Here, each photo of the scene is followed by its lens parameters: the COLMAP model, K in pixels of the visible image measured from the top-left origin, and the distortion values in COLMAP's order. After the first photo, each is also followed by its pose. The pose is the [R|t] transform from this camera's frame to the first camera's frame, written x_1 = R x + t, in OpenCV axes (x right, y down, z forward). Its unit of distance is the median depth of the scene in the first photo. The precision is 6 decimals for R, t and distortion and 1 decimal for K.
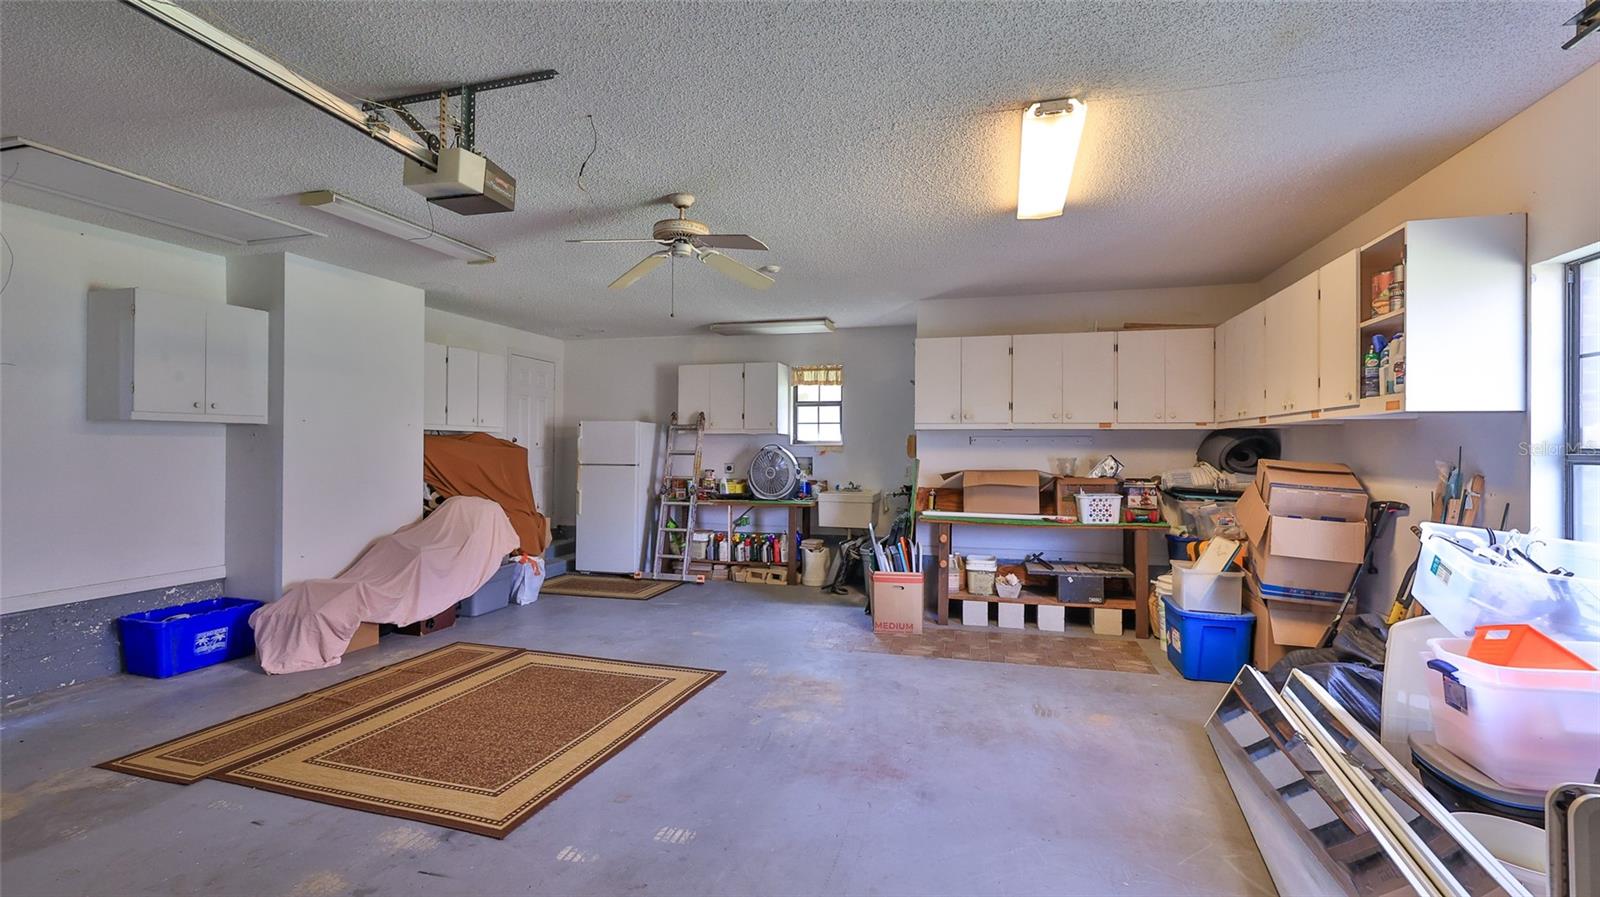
lens RADIAL K [[727.7, 0, 789.9], [0, 727.7, 445.5], [0, 0, 1]] dist [-0.000334, 0.000019]
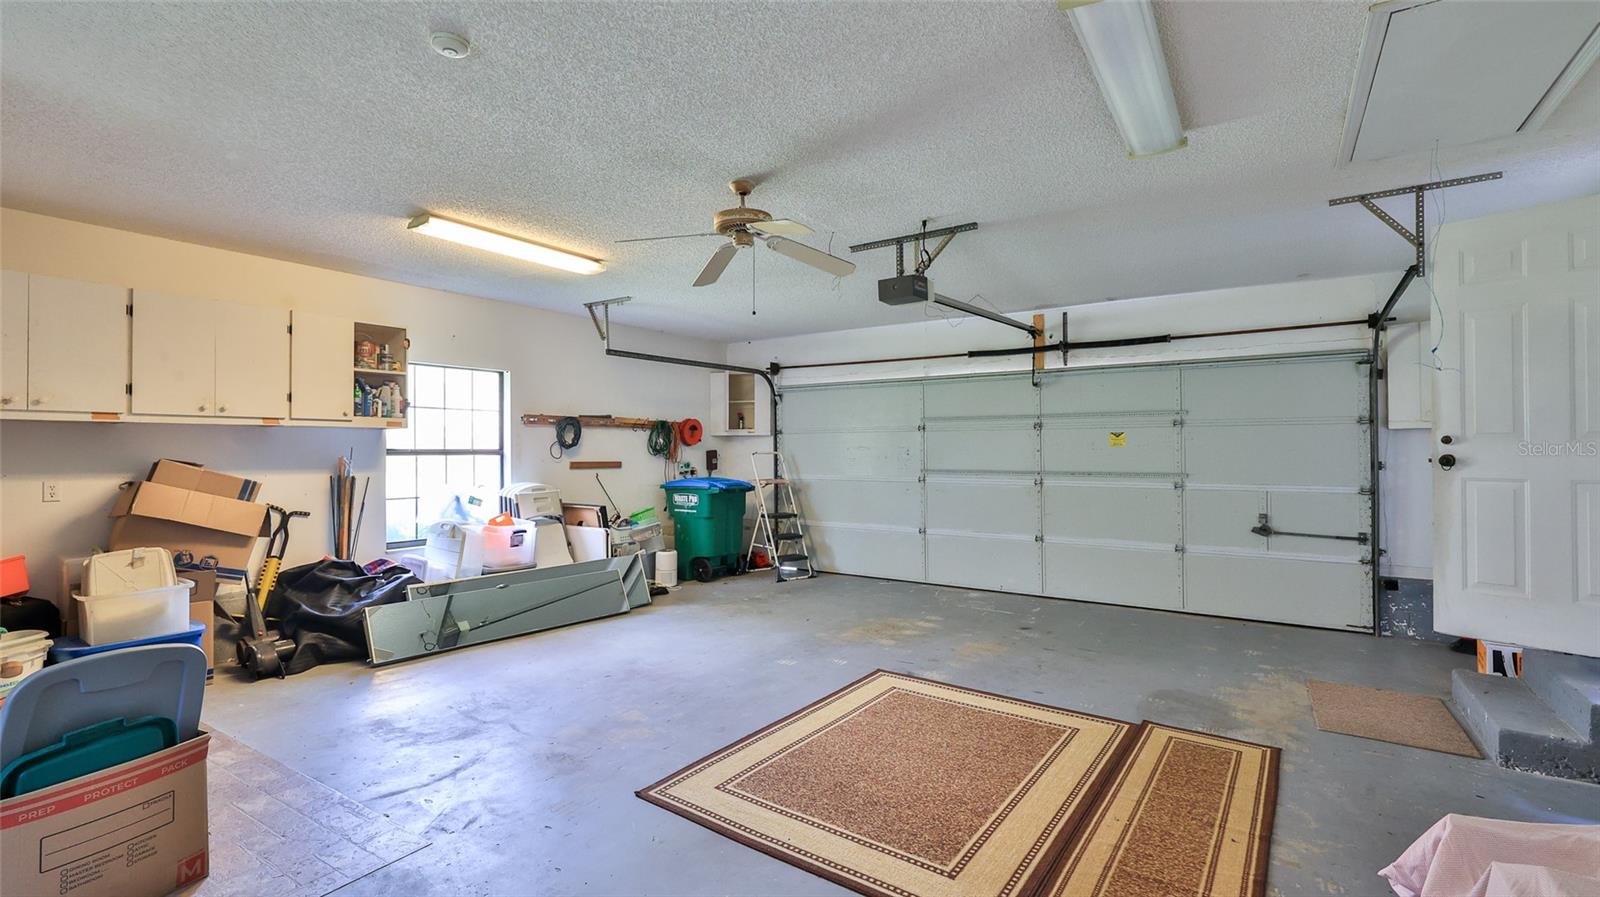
lens RADIAL K [[727.7, 0, 795.3], [0, 727.7, 445.5], [0, 0, 1]] dist [-0.000334, 0.000019]
pose [[-0.954151, -0.001403, 0.299321, -0.572303], [-0.003109, 0.999982, -0.005223, 0.002913], [-0.299308, -0.005914, -0.954138, 2.156088]]
